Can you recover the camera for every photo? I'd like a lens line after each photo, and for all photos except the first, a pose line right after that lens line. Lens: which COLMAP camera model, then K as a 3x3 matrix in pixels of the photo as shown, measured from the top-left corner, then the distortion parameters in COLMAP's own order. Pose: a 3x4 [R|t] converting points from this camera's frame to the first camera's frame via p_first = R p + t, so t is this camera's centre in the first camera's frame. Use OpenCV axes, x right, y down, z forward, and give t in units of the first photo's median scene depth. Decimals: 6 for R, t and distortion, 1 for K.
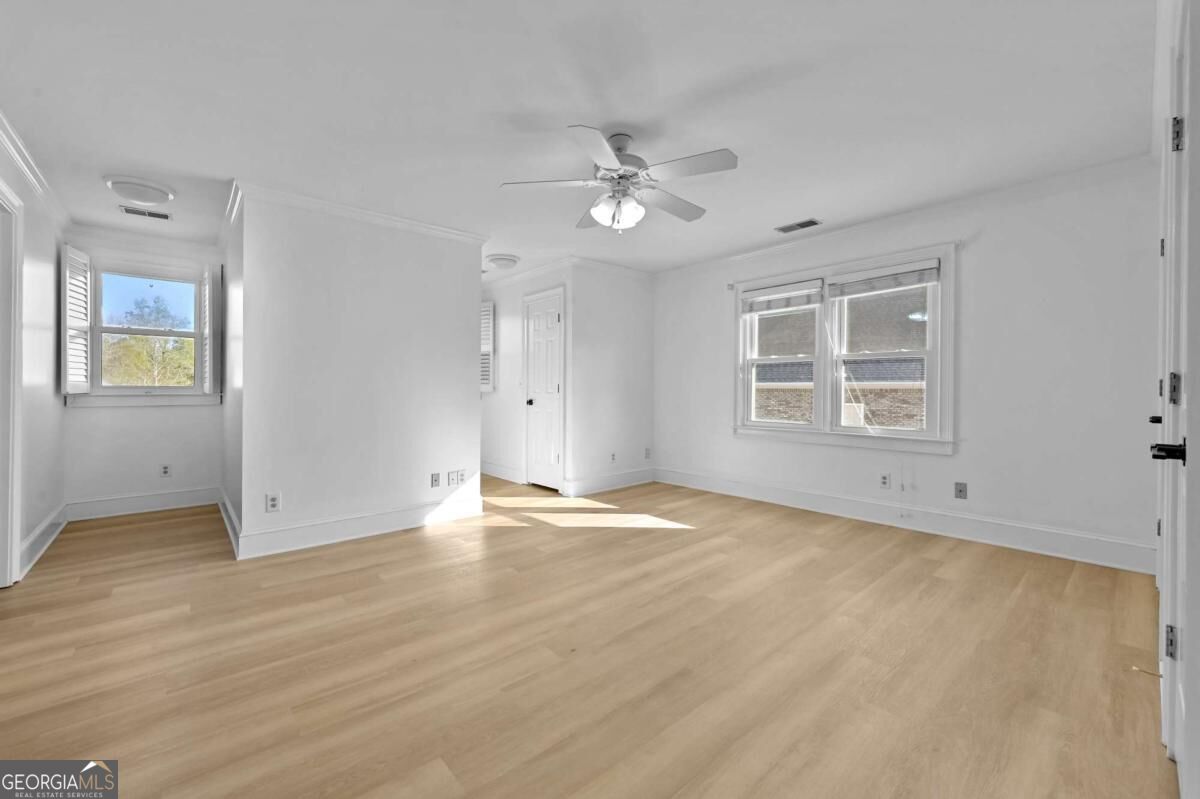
lens RADIAL K [[476.4, 0, 602.7], [0, 476.4, 392.9], [0, 0, 1]] dist [-0.003453, -0.000136]
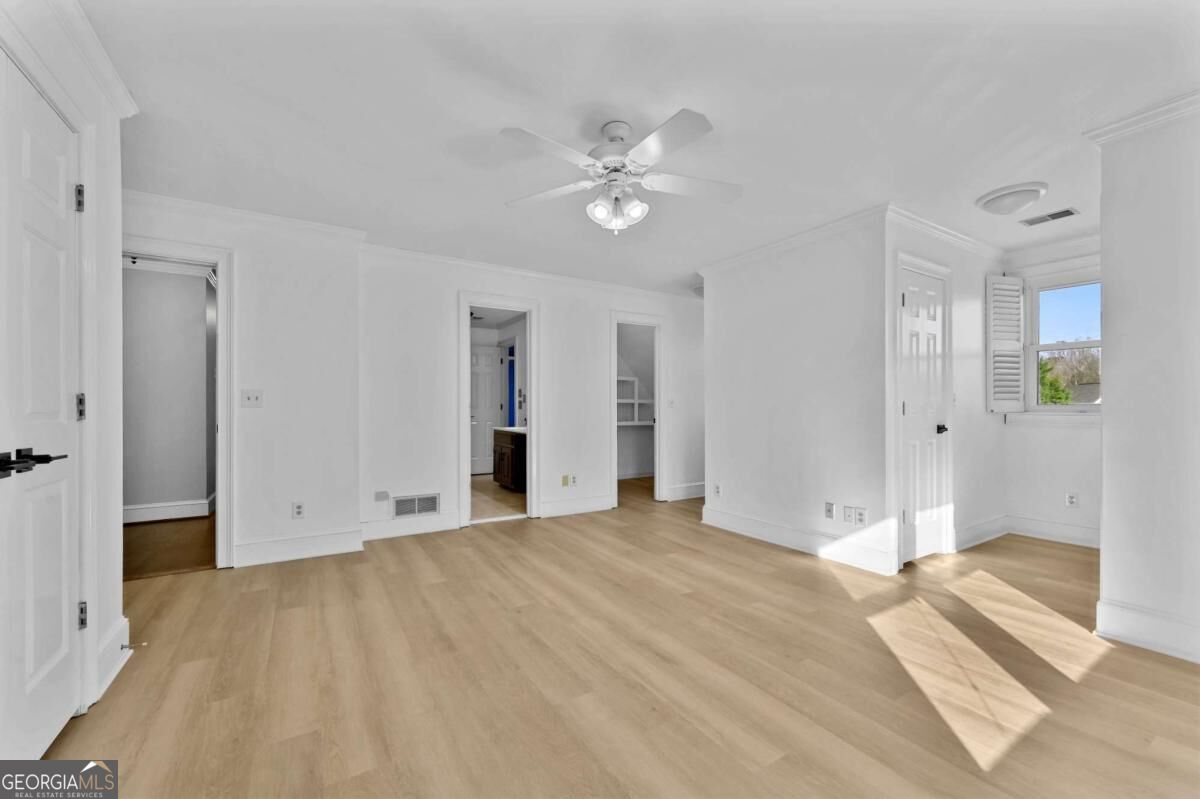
lens RADIAL K [[476.4, 0, 601.7], [0, 476.4, 403.8], [0, 0, 1]] dist [-0.003453, -0.000136]
pose [[-0.148728, -0.007279, -0.988851, 0.949463], [-0.010679, 0.999926, -0.005754, -0.009884], [0.988821, 0.009705, -0.148795, 1.136793]]
